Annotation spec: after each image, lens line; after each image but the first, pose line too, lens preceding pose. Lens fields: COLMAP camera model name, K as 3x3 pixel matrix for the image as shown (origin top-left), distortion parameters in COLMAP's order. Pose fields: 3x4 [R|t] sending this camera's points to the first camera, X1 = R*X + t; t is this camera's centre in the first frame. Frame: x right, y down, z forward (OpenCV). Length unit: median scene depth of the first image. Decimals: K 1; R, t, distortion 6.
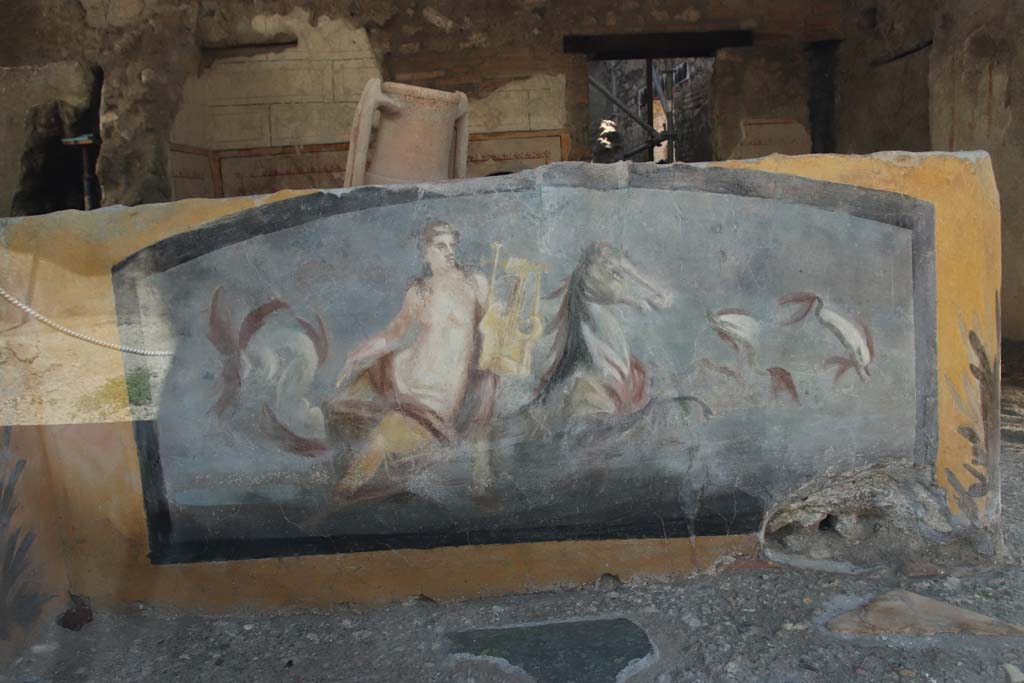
lens RADIAL K [[852.9, 0, 550.6], [0, 852.9, 357.5], [0, 0, 1]] dist [-0.074258, 0.071524]
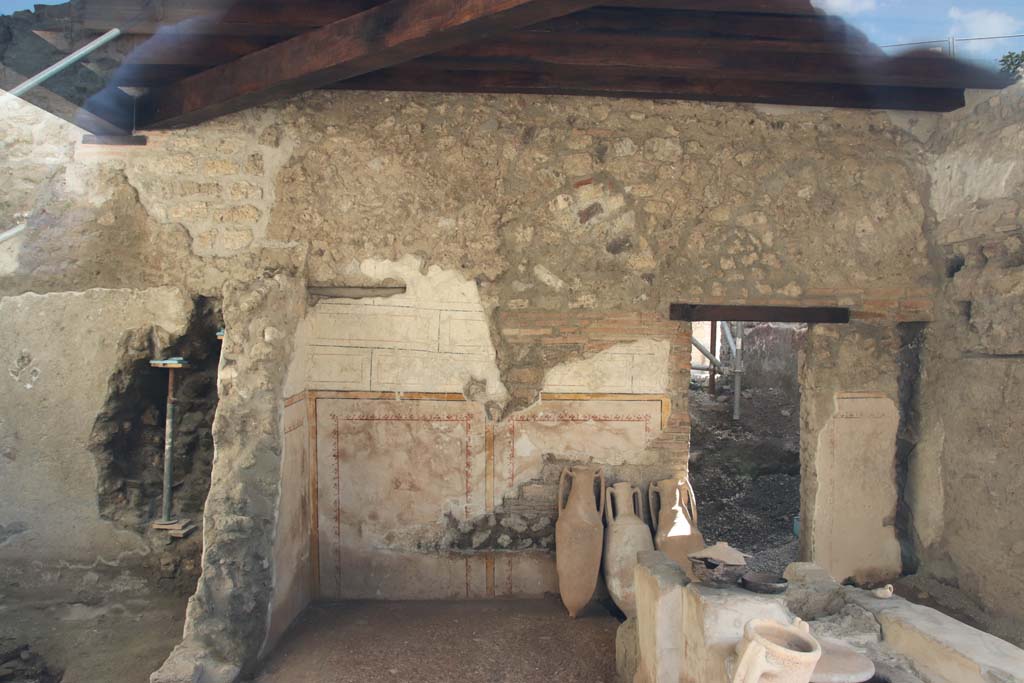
lens RADIAL K [[852.9, 0, 513.3], [0, 852.9, 338.2], [0, 0, 1]] dist [-0.074258, 0.071524]
pose [[0.996977, 0.066927, 0.039461, -0.209459], [-0.062040, 0.991519, -0.114198, -0.208946], [-0.046769, 0.111405, 0.992674, -0.002976]]
